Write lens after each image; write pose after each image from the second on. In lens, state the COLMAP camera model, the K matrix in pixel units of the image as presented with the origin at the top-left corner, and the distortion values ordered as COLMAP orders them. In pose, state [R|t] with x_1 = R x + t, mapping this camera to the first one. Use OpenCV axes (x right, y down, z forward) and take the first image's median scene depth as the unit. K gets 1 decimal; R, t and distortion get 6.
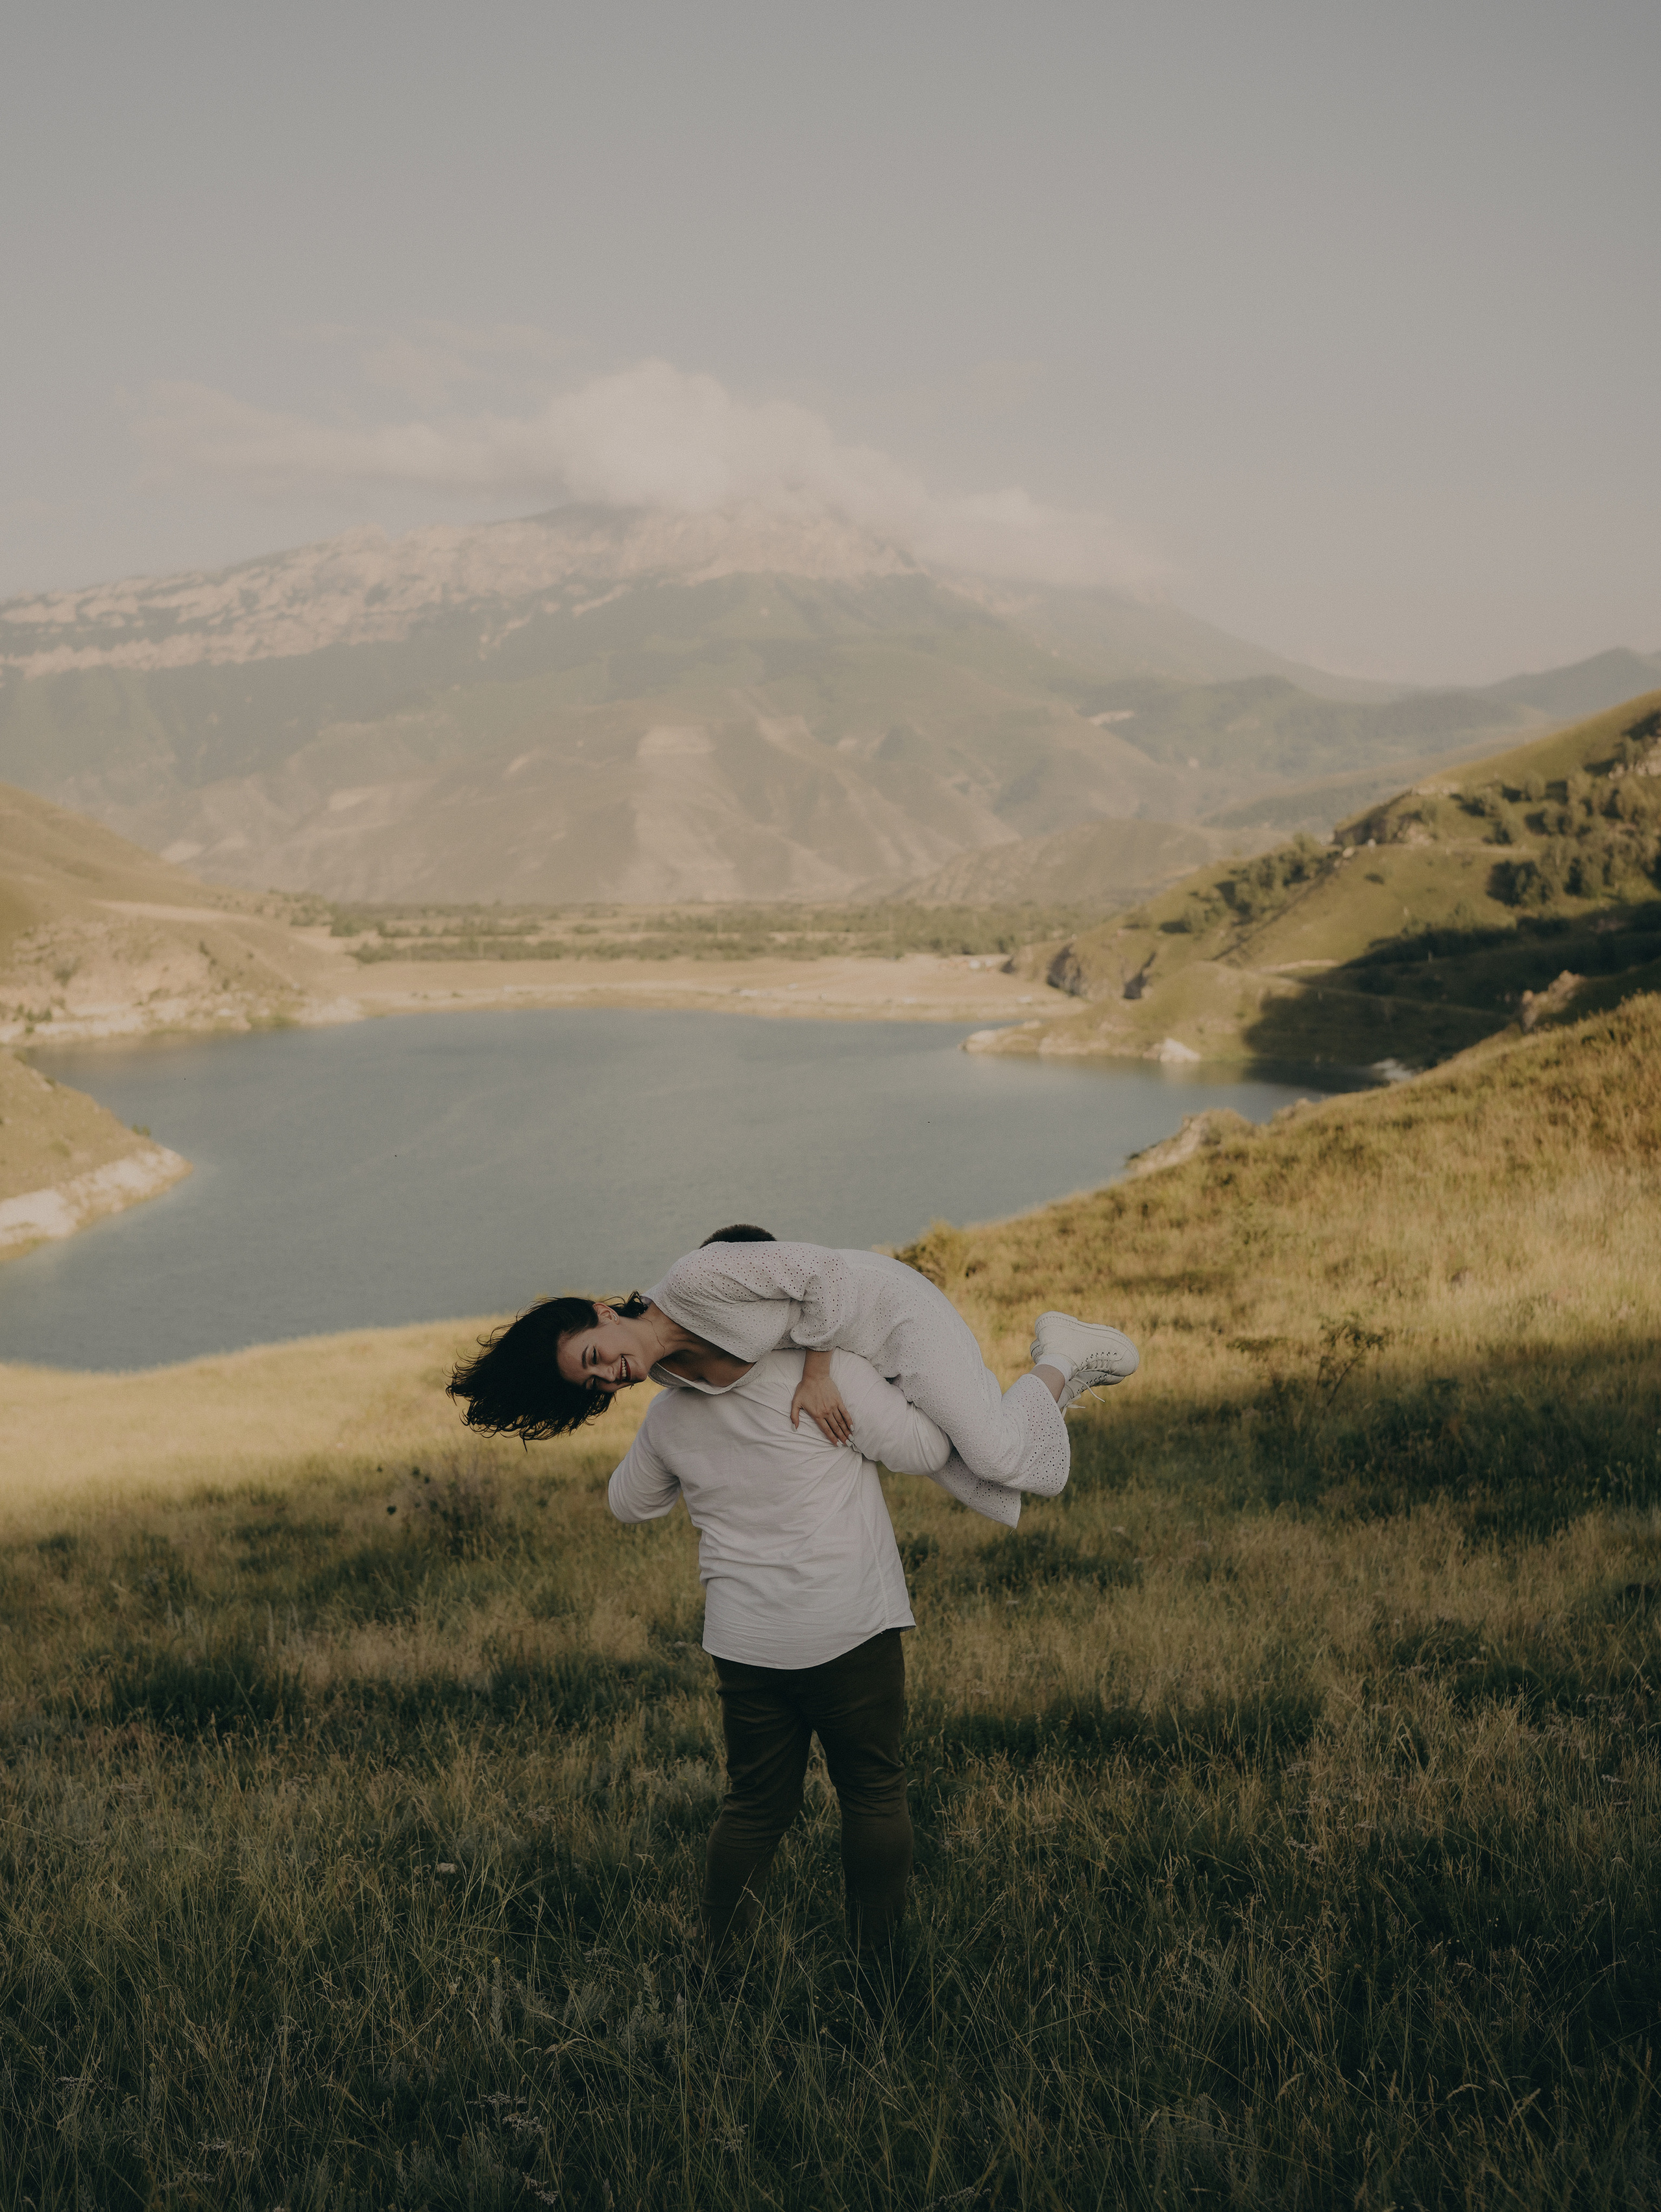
lens RADIAL K [[2406.3, 0, 830.5], [0, 2406.3, 1106.0], [0, 0, 1]] dist [-0.198796, 0.199995]
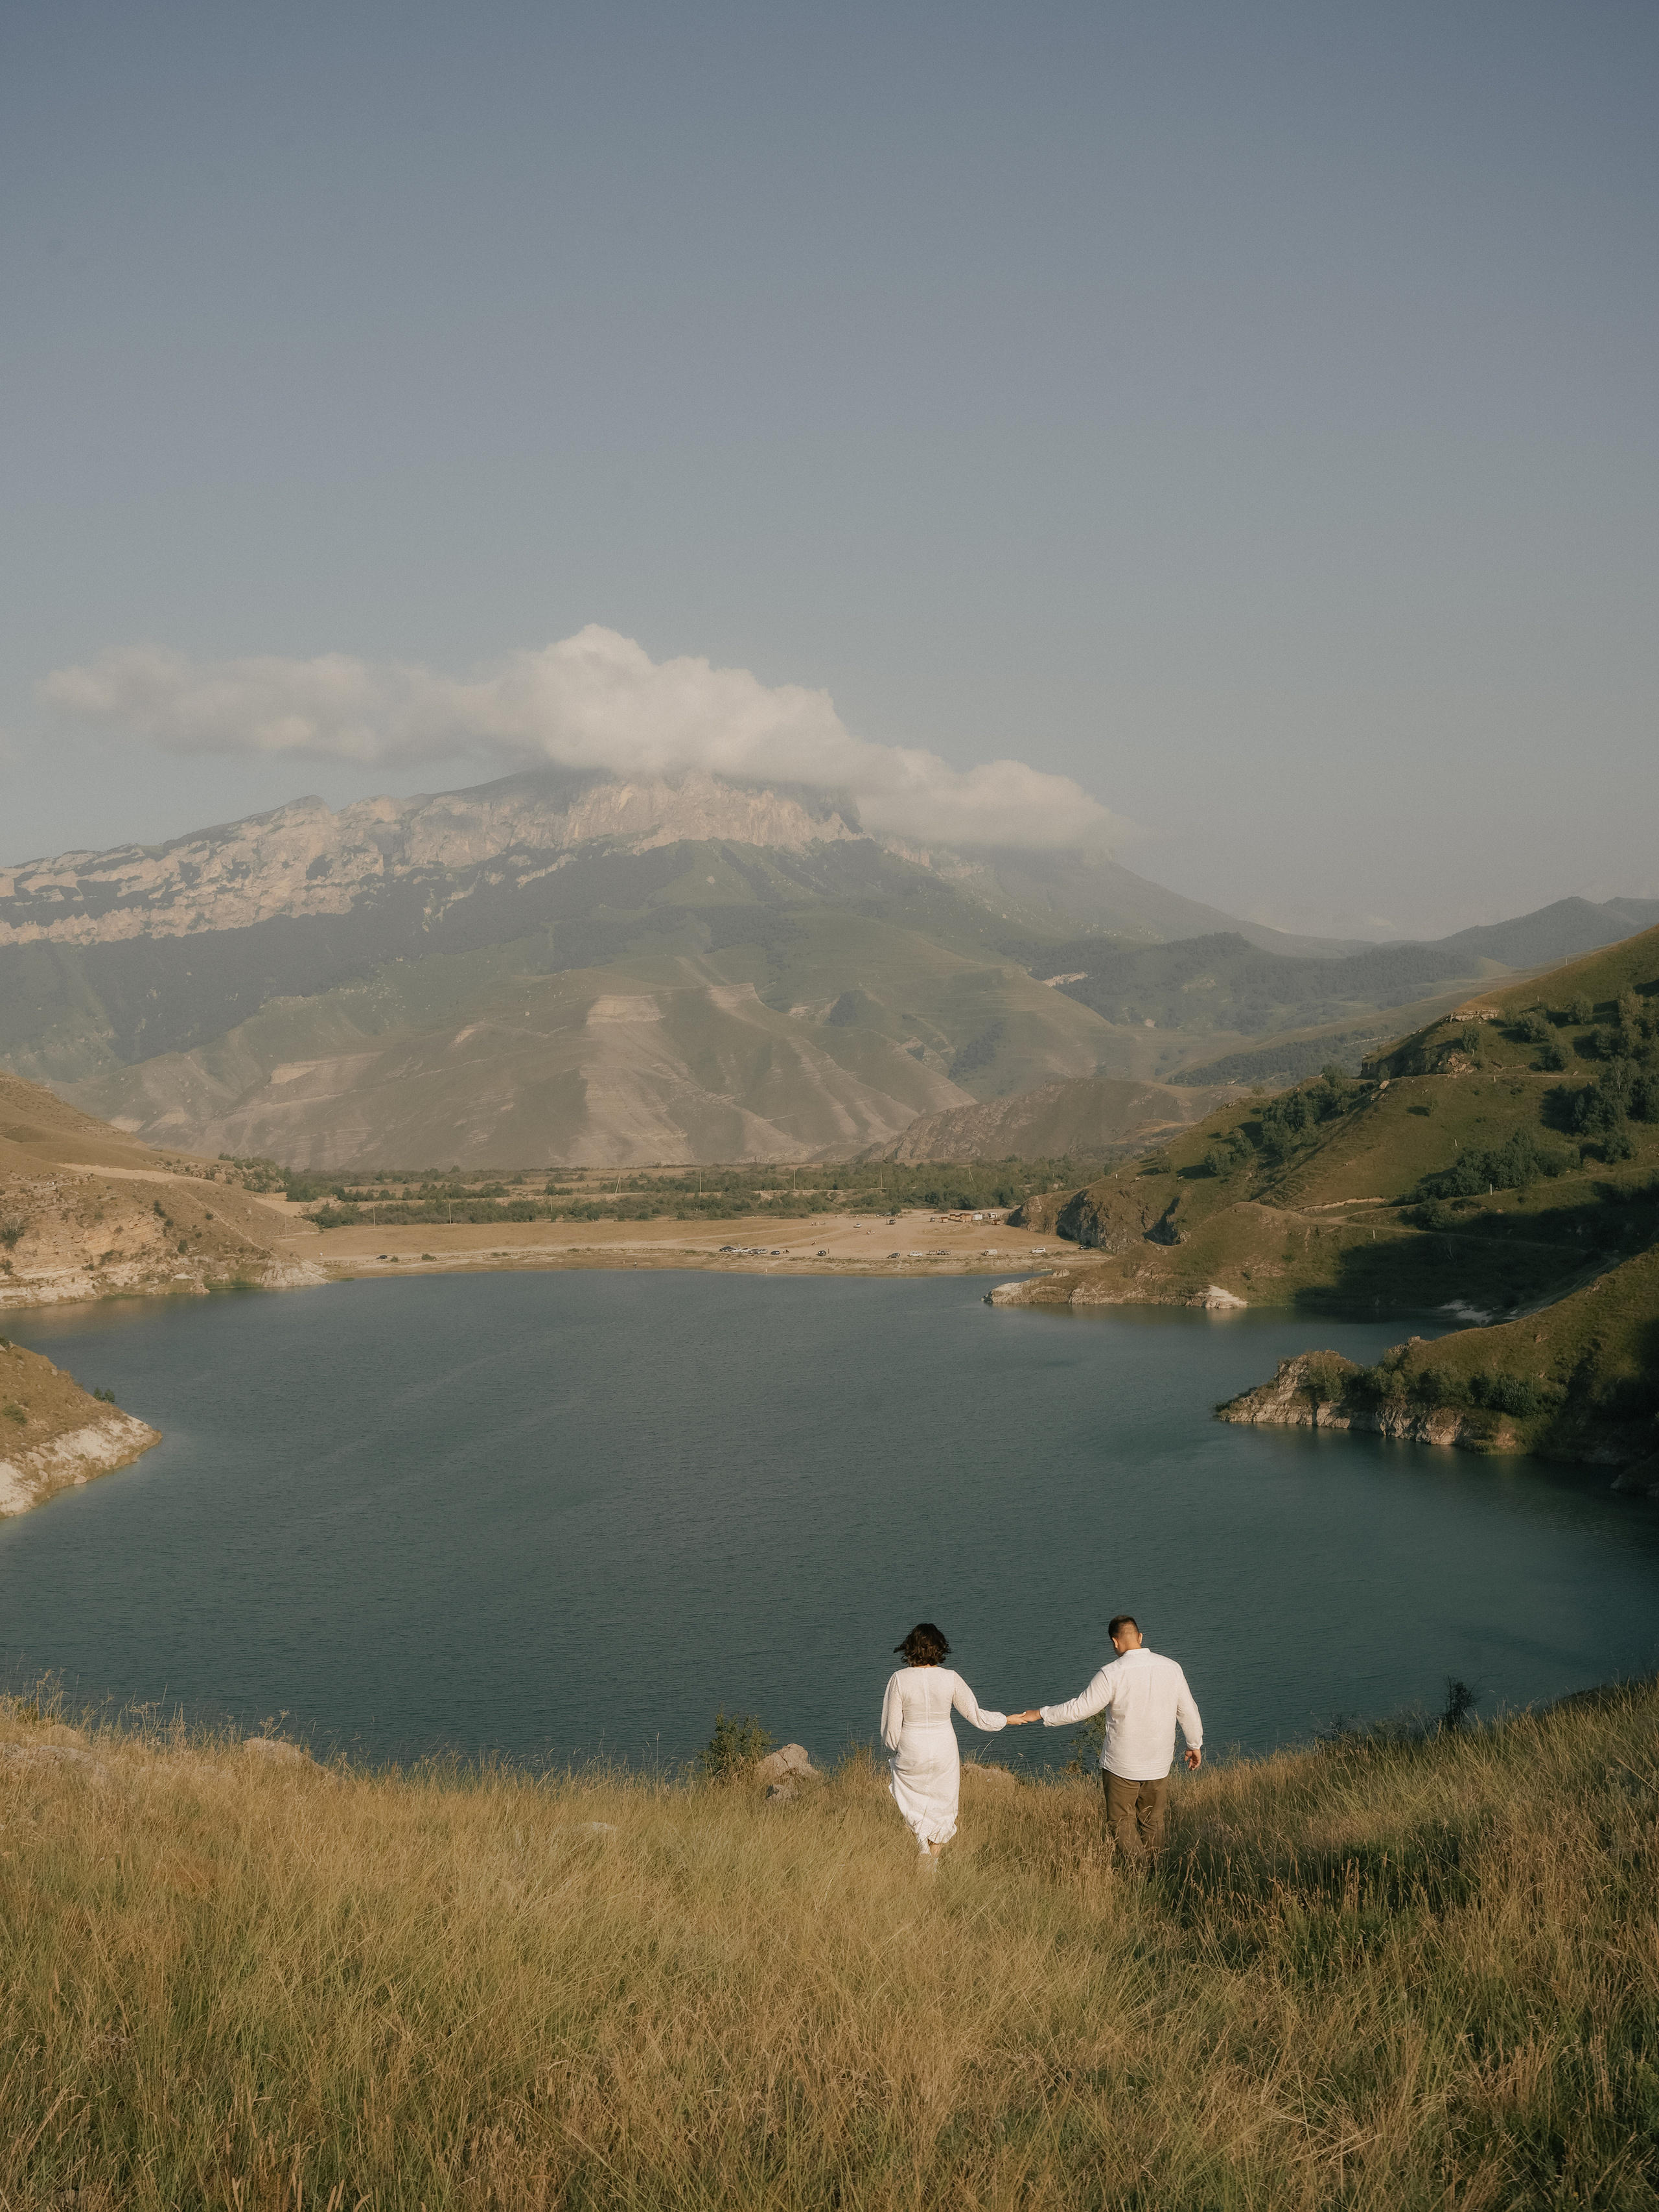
lens RADIAL K [[2375.4, 0, 770.1], [0, 2375.4, 1118.2], [0, 0, 1]] dist [-0.206002, 0.224628]
pose [[0.999829, -0.015916, 0.009431, -0.028394], [0.016884, 0.993399, -0.113459, 0.006312], [-0.007563, 0.113599, 0.993498, 0.069340]]
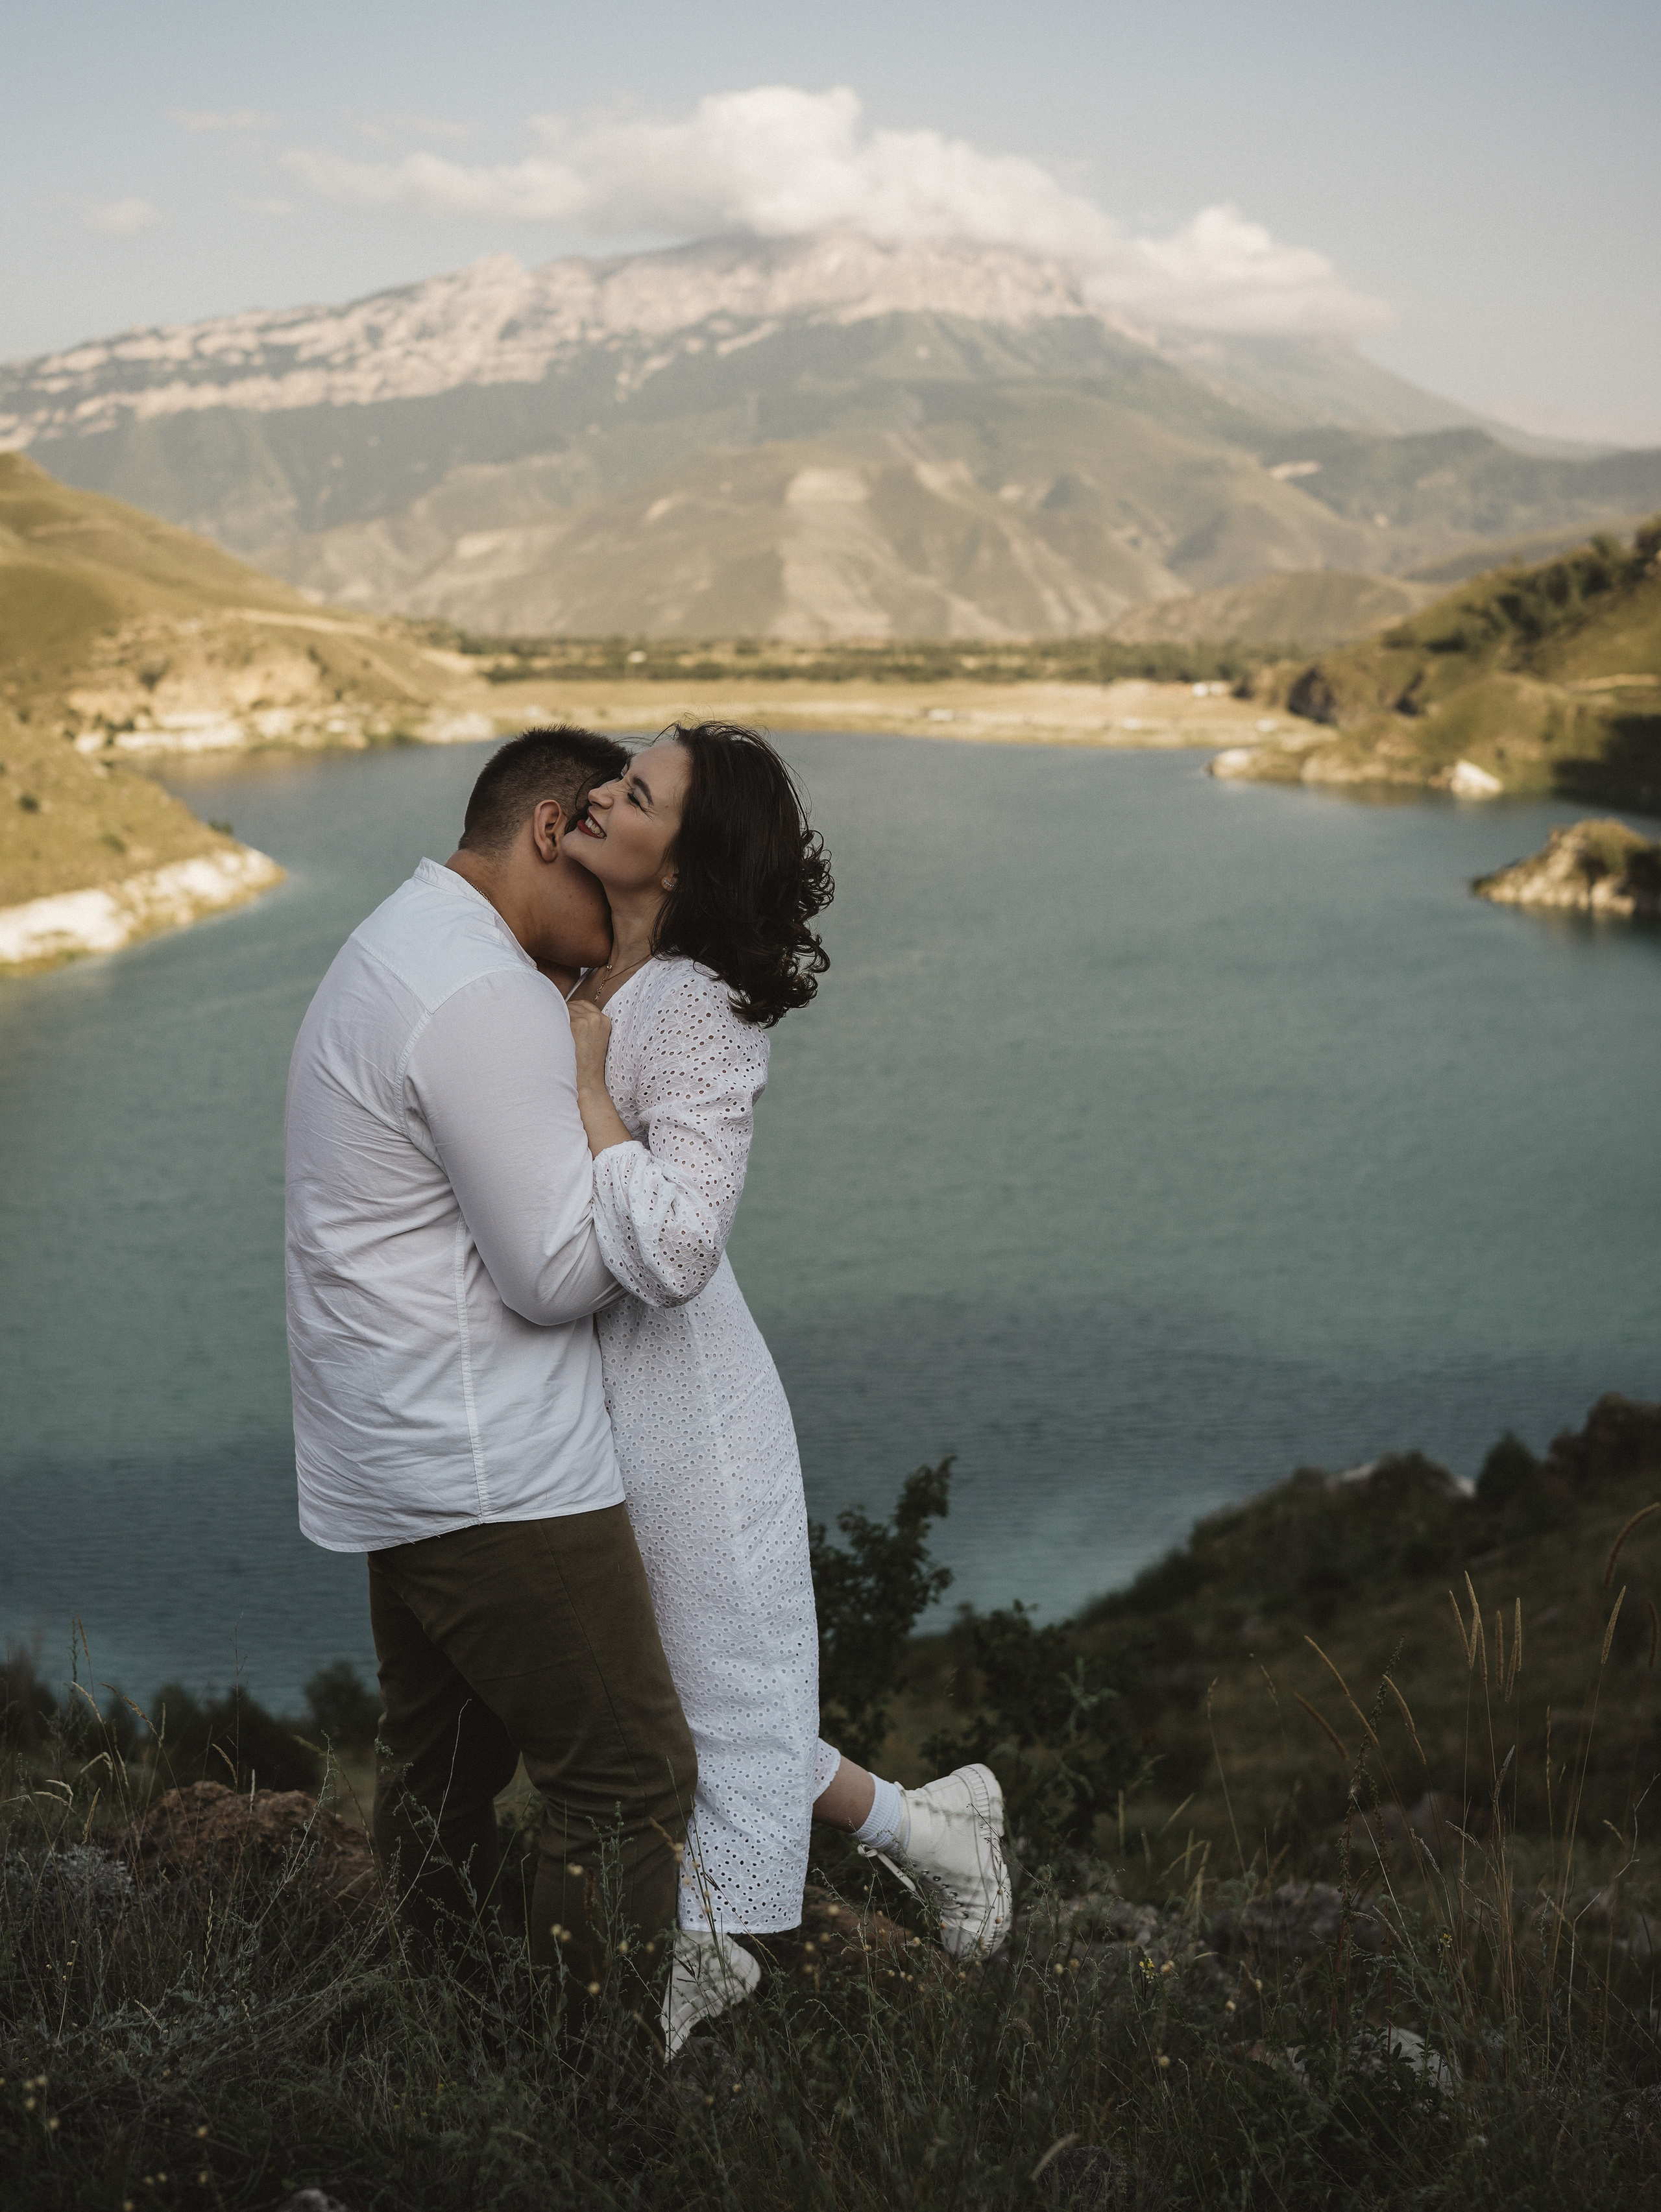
lens RADIAL K [[2364.1, 0, 836.1], [0, 2364.1, 1144.4], [0, 0, 1]] dist [-0.198008, 0.172960]
pose [[0.998733, 0.023024, -0.044754, -0.028264], [-0.018329, 0.994552, 0.102621, 0.019069], [0.046873, -0.101671, 0.993713, 0.133133]]
